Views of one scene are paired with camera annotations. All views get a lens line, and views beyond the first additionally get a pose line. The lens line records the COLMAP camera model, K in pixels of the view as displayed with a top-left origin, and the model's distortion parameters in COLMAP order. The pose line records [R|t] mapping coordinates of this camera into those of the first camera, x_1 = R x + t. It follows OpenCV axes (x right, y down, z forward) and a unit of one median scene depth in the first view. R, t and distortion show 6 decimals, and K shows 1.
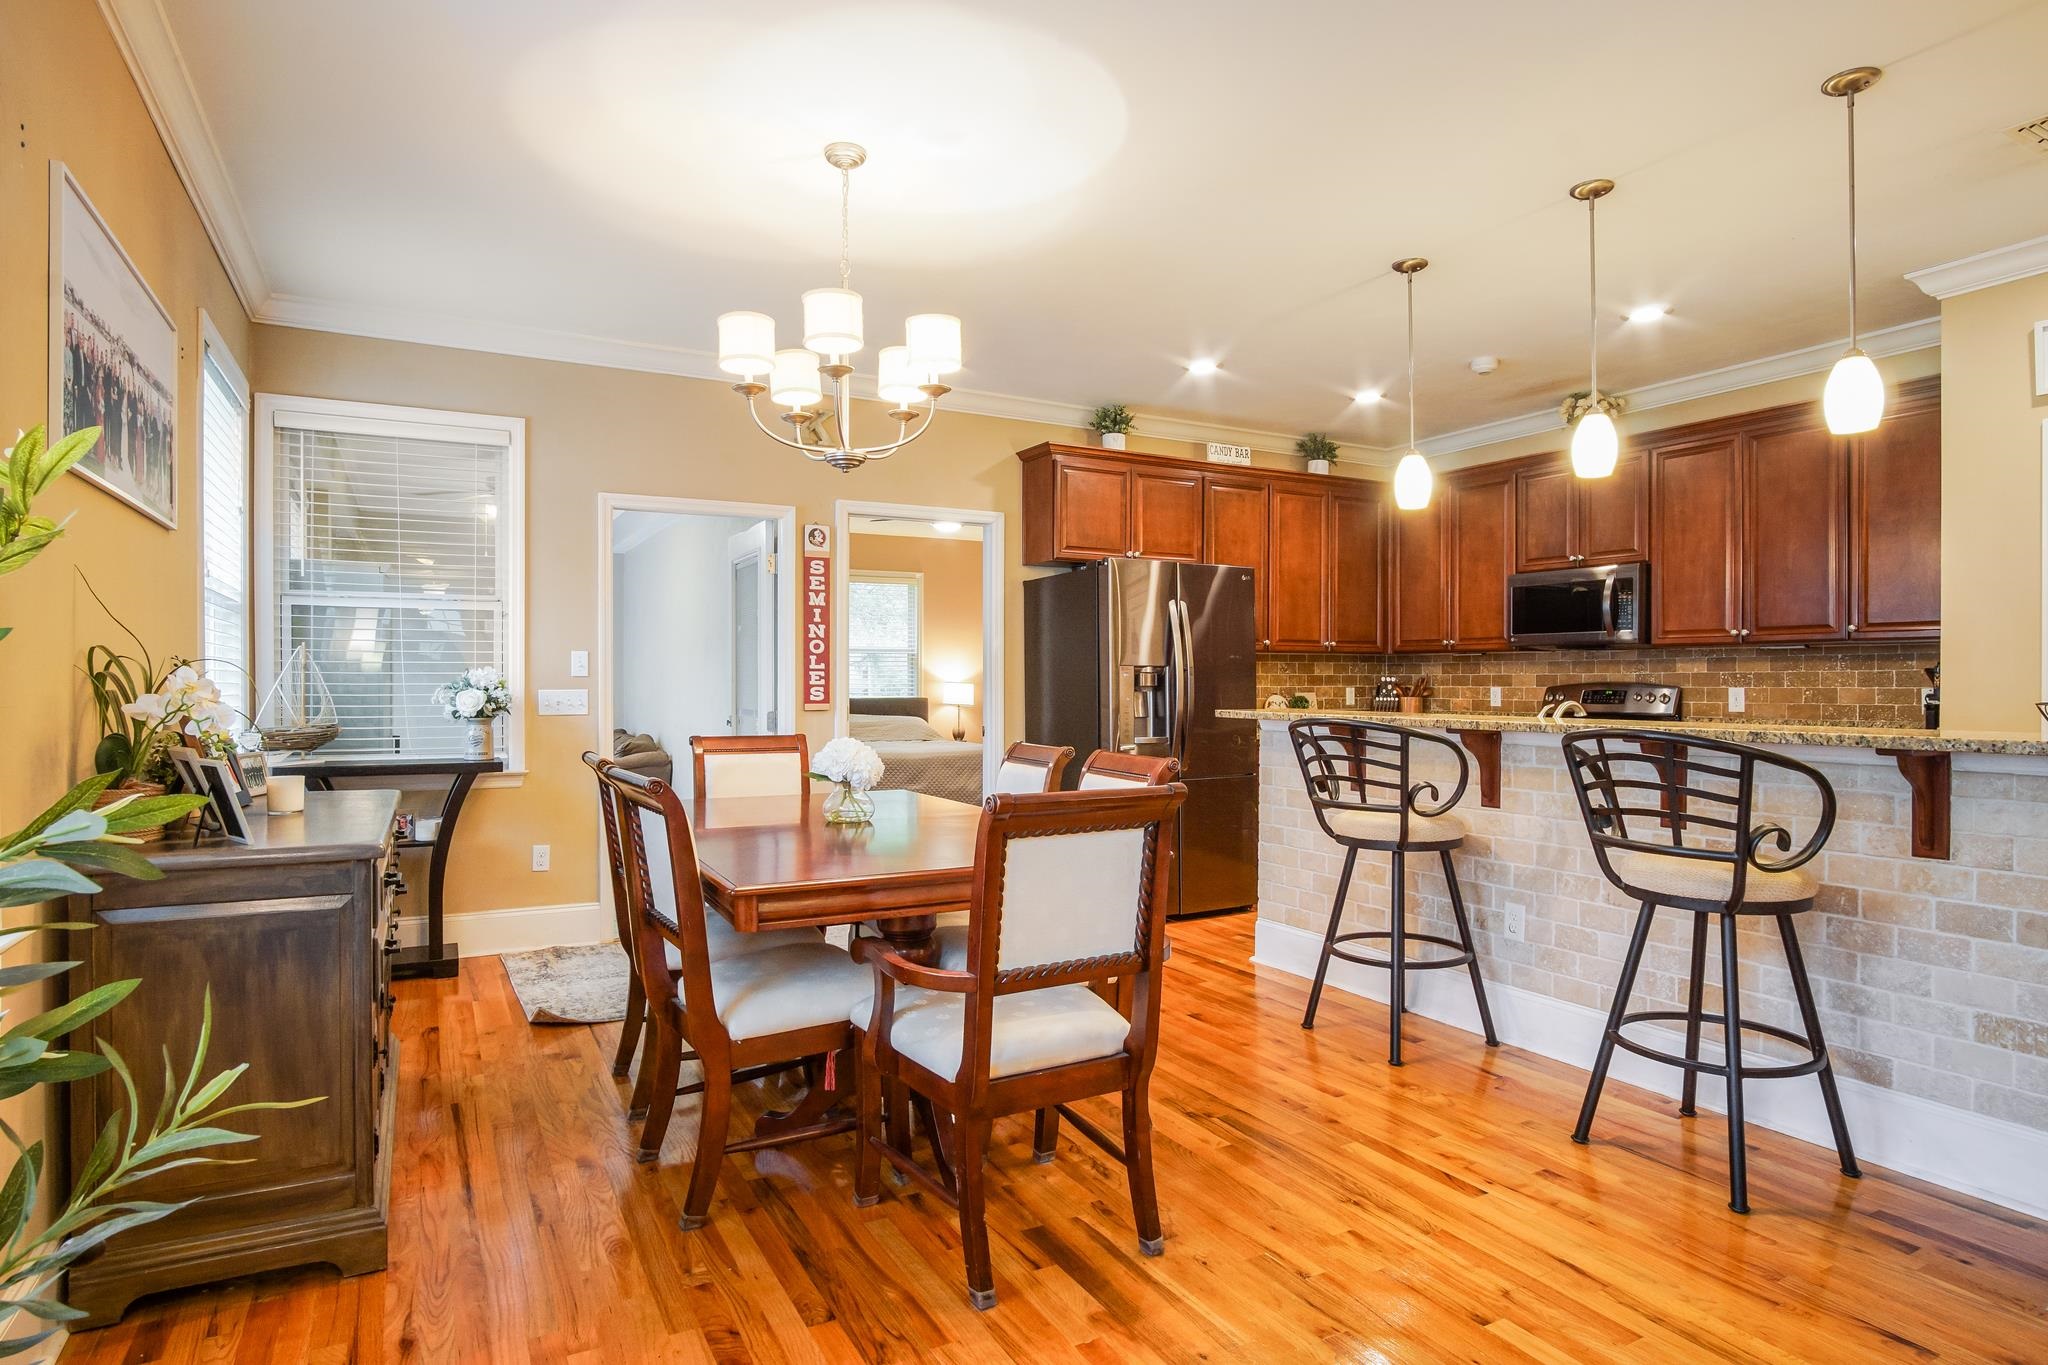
lens RADIAL K [[1114.8, 0, 1019.8], [0, 1114.8, 688.6], [0, 0, 1]] dist [-0.025369, 0.003514]
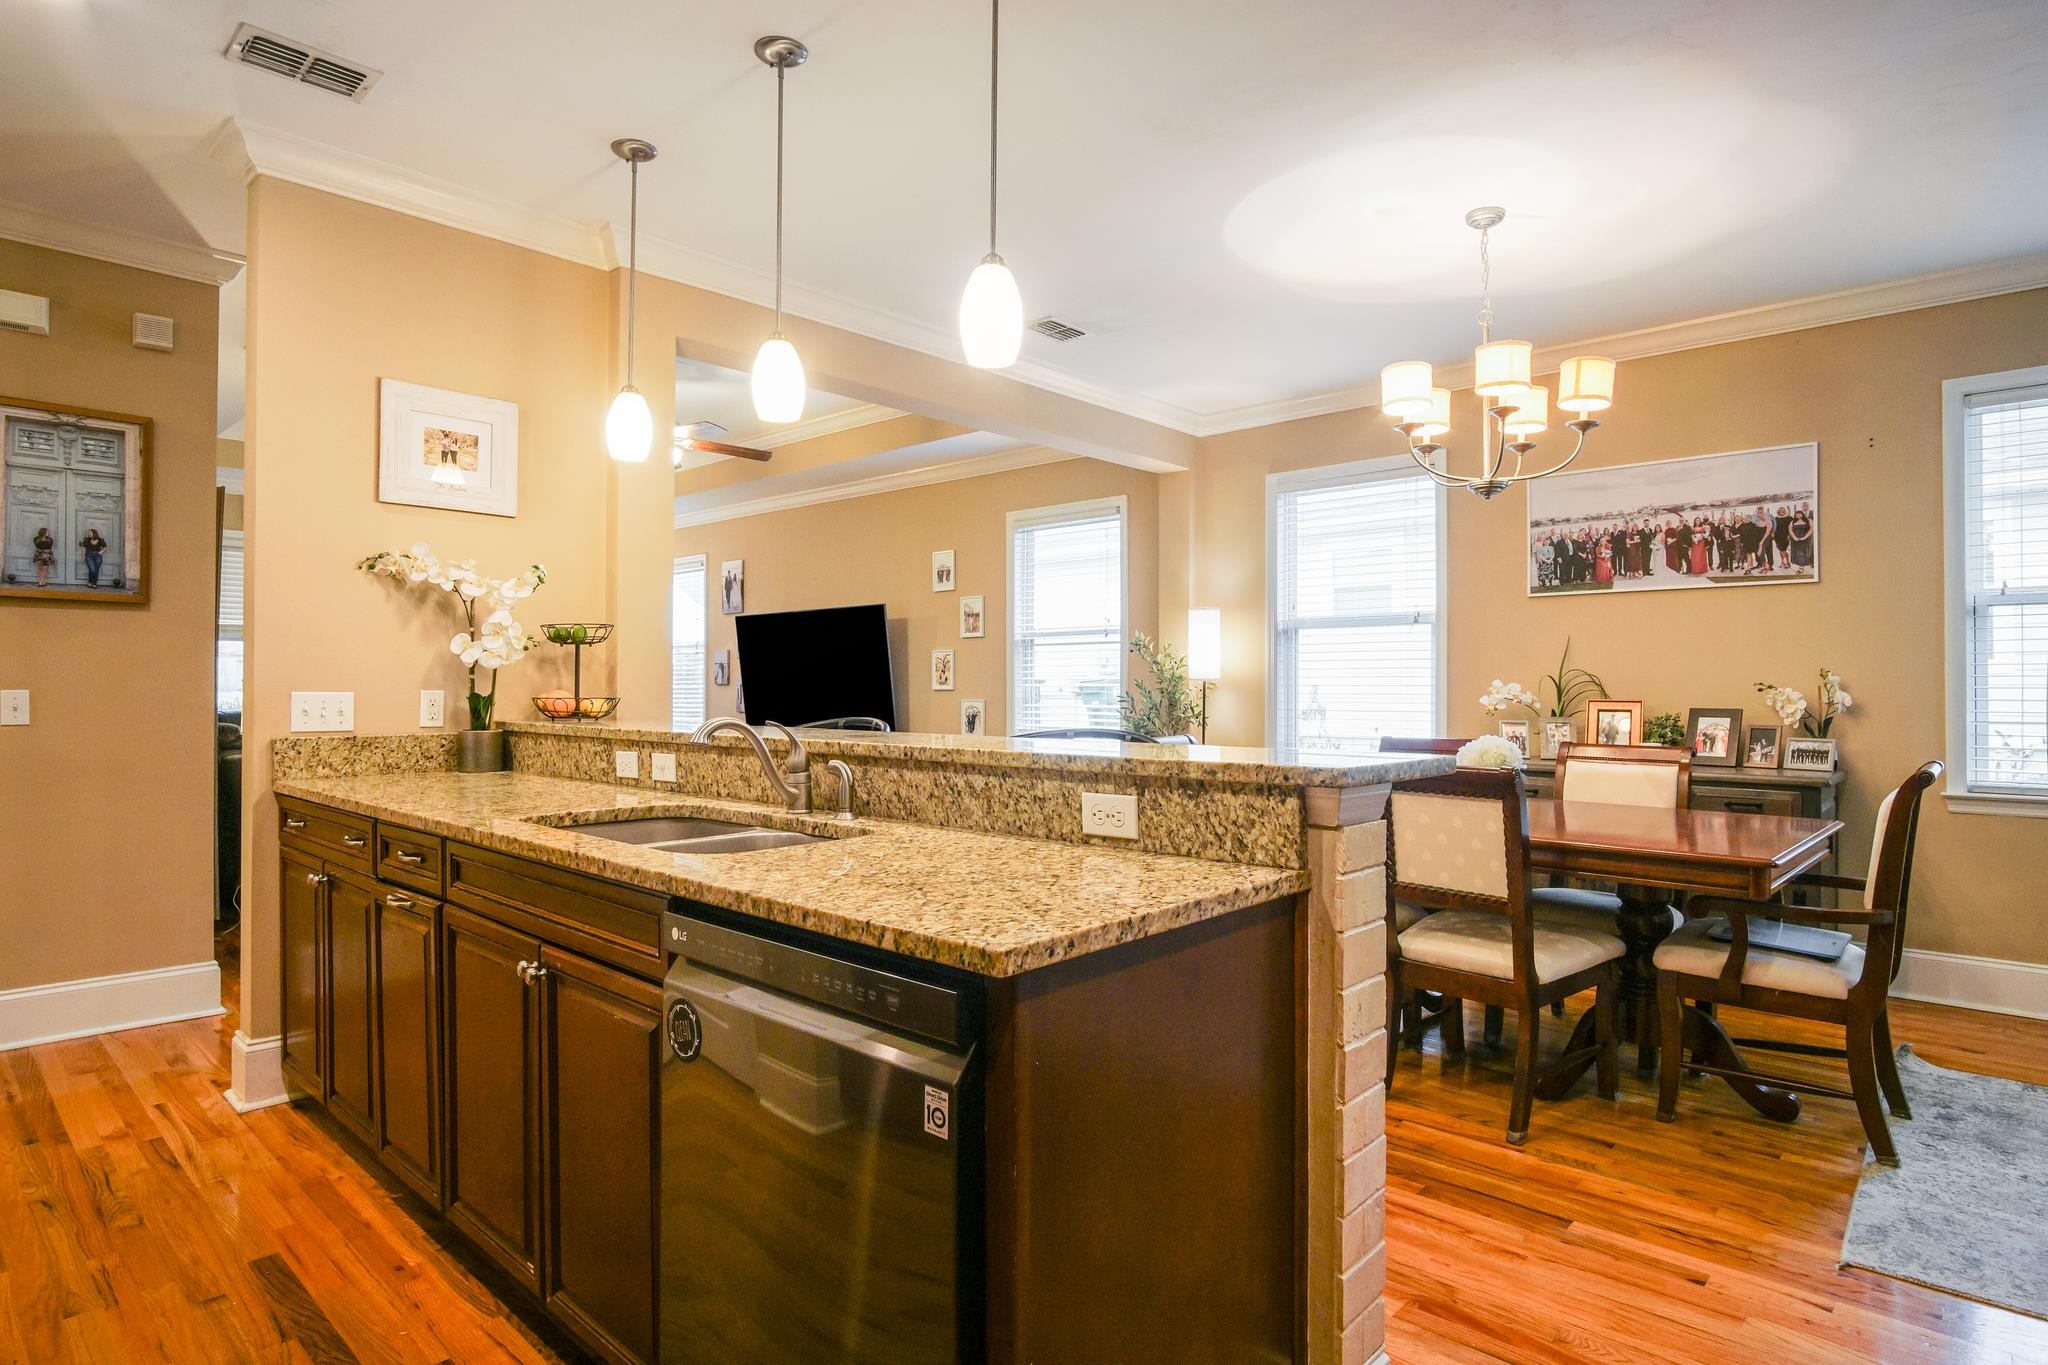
lens RADIAL K [[1098.1, 0, 1024.0], [0, 1098.1, 682.5], [0, 0, 1]] dist [-0.022271, -0.000014]
pose [[-0.946391, -0.003494, -0.323004, 0.419833], [-0.004756, 0.999984, 0.003116, -0.006955], [0.322988, 0.004485, -0.946392, 1.244945]]
